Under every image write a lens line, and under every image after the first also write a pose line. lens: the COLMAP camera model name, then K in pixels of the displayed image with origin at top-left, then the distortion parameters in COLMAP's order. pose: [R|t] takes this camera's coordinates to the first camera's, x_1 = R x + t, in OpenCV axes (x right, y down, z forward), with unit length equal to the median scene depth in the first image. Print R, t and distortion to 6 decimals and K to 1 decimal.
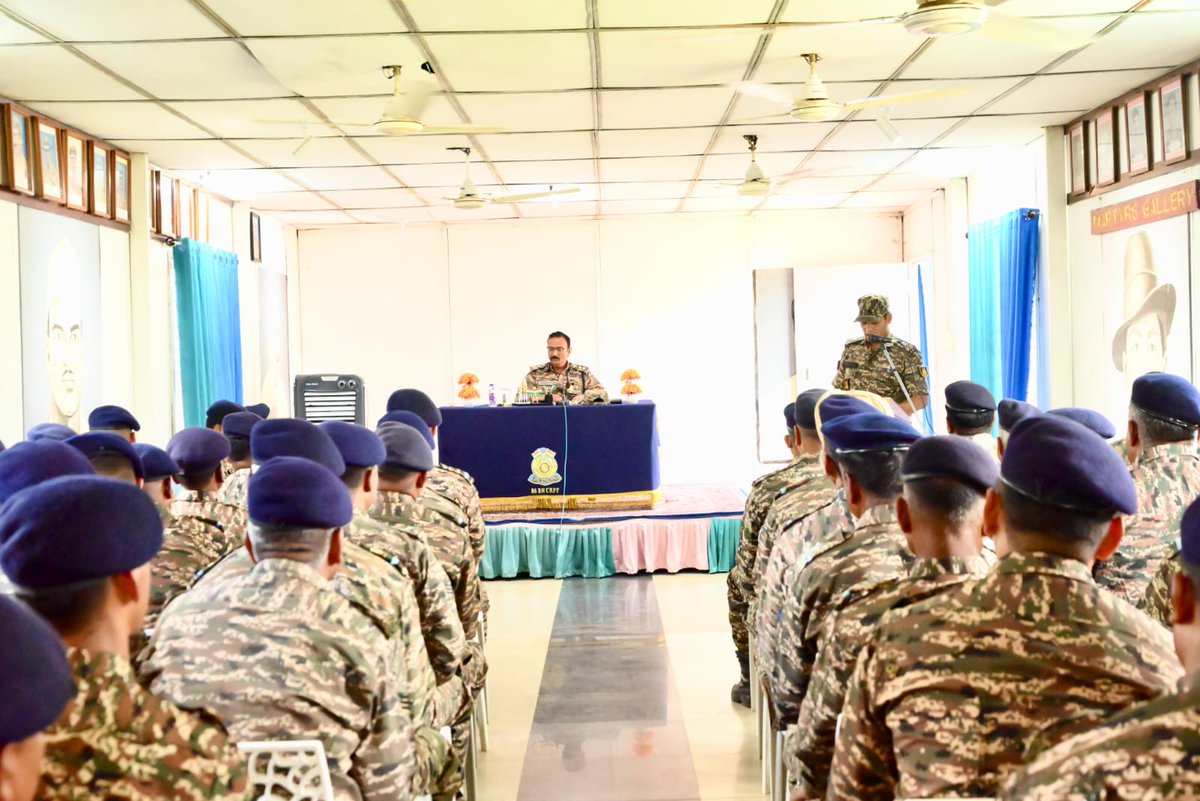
lens RADIAL K [[1722.3, 0, 600.0], [0, 1722.3, 400.5], [0, 0, 1]] dist [0.001893, -0.016472]
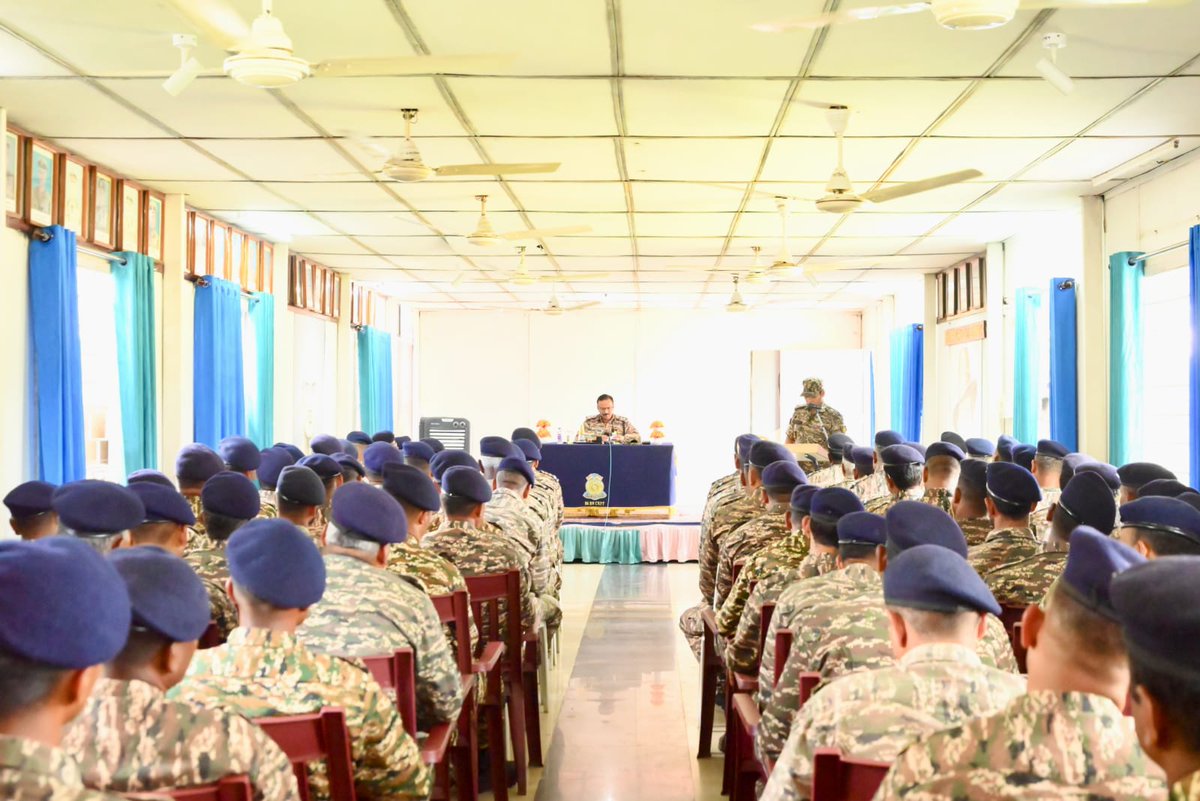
lens RADIAL K [[1722.3, 0, 600.0], [0, 1722.3, 400.5], [0, 0, 1]] dist [0.001893, -0.016472]
pose [[0.999149, 0.031873, -0.026198, 0.007616], [-0.032597, 0.999086, -0.027667, 0.006653], [0.025292, 0.028498, 0.999274, -0.450418]]
